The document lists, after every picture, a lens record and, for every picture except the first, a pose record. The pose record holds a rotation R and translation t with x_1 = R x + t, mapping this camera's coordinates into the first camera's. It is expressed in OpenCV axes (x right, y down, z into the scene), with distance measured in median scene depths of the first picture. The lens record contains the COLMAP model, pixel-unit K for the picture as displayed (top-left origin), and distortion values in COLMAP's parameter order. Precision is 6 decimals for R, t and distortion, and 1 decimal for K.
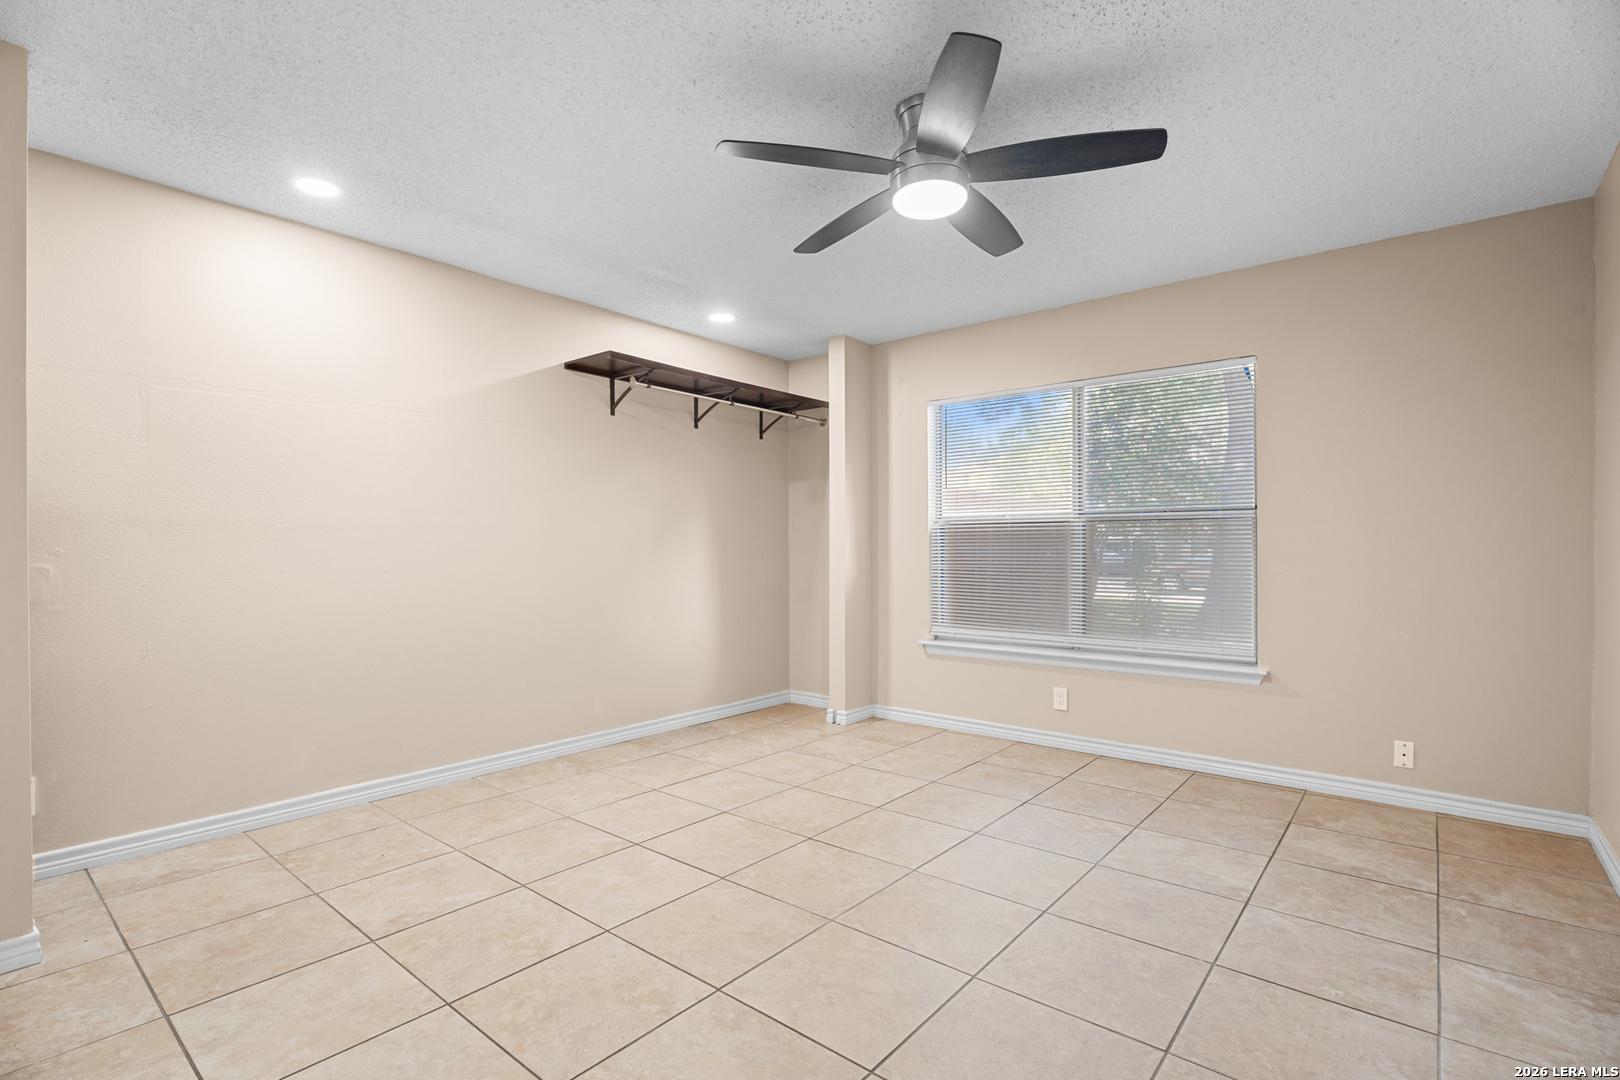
lens RADIAL K [[763.3, 0, 801.9], [0, 763.3, 546.1], [0, 0, 1]] dist [-0.020570, 0.003728]
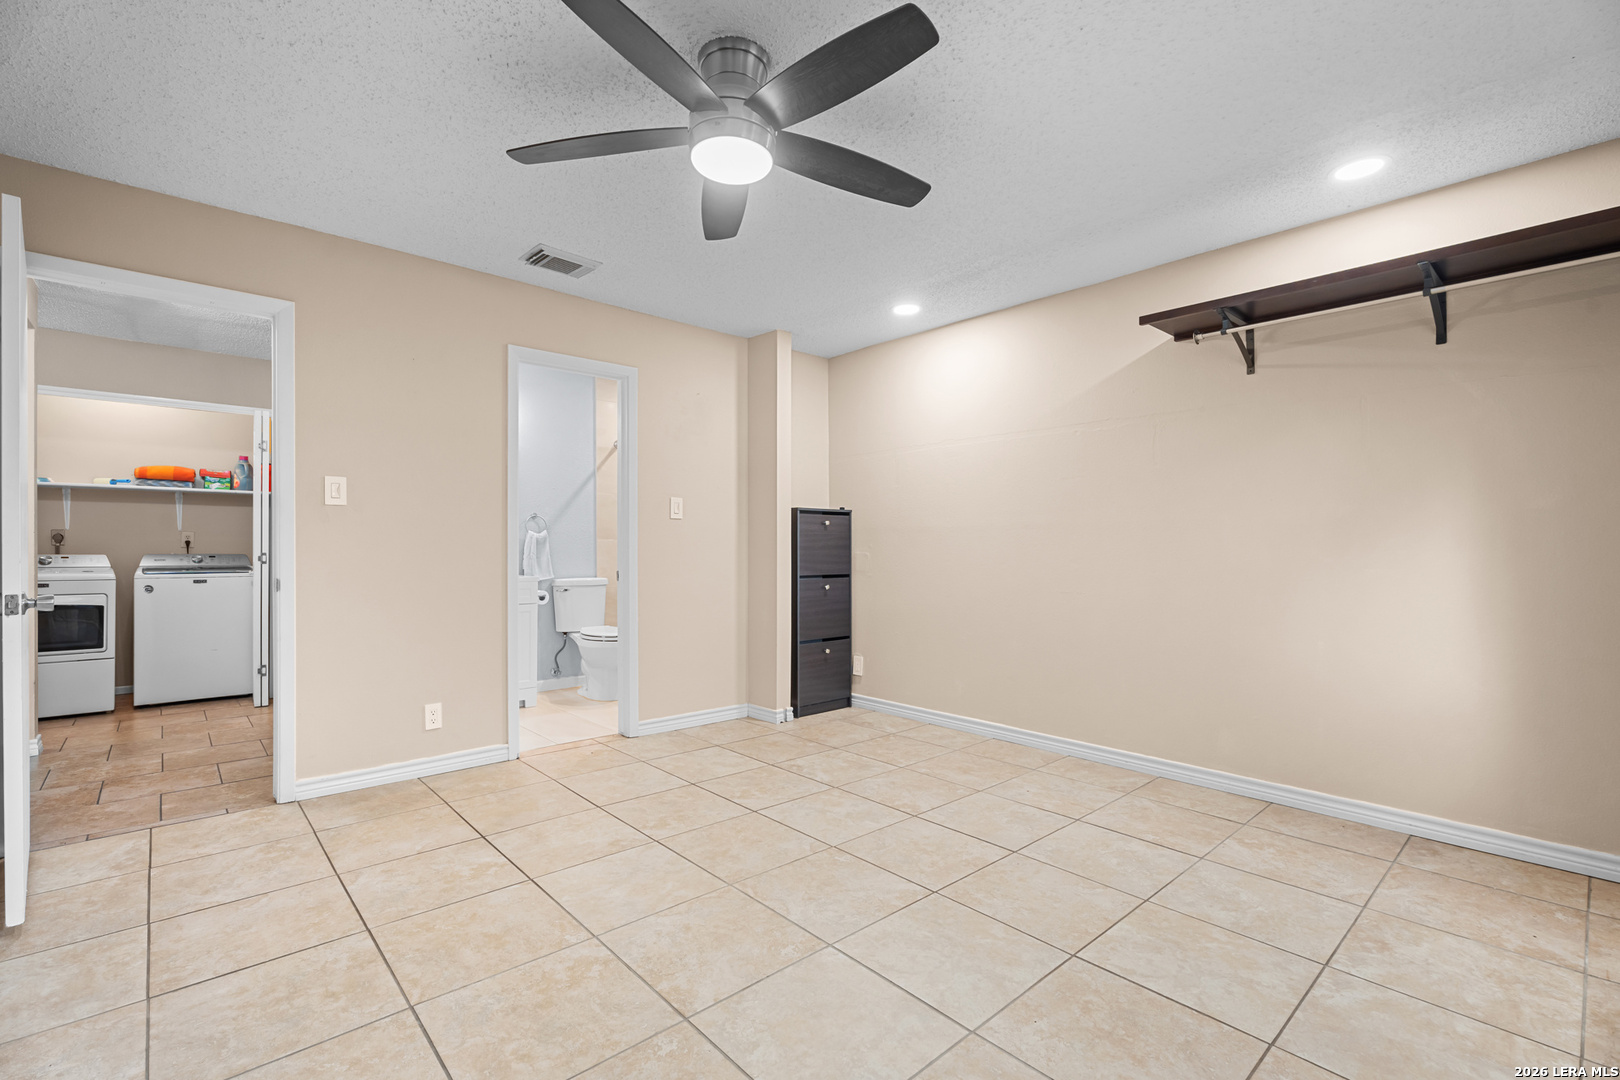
lens RADIAL K [[744.5, 0, 812.1], [0, 744.5, 537.3], [0, 0, 1]] dist [-0.014667, 0.002179]
pose [[-0.150770, -0.010106, -0.988517, 0.720888], [-0.003793, 0.999946, -0.009645, 0.006651], [0.988562, 0.002295, -0.150800, 0.860939]]
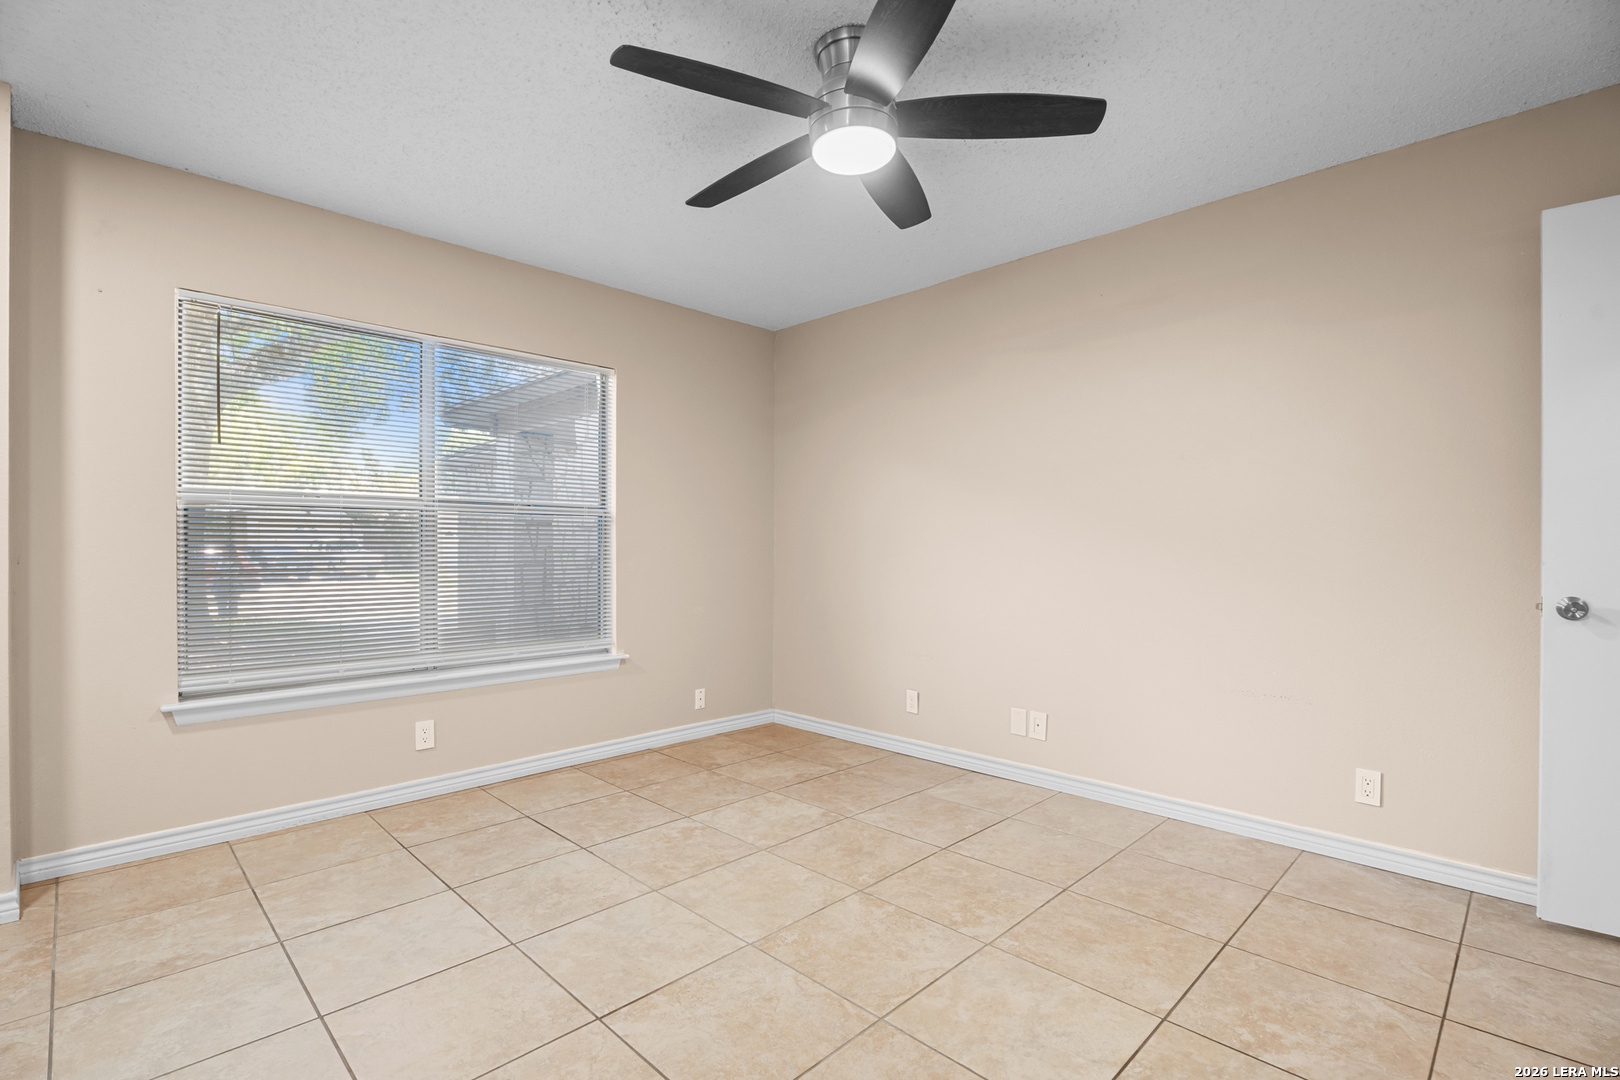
lens RADIAL K [[744.5, 0, 814.5], [0, 744.5, 541.4], [0, 0, 1]] dist [-0.014667, 0.002179]
pose [[0.095583, 0.005855, 0.995404, -0.489515], [-0.001380, 0.999983, -0.005750, 0.006595], [-0.995420, -0.000824, 0.095590, 0.673726]]
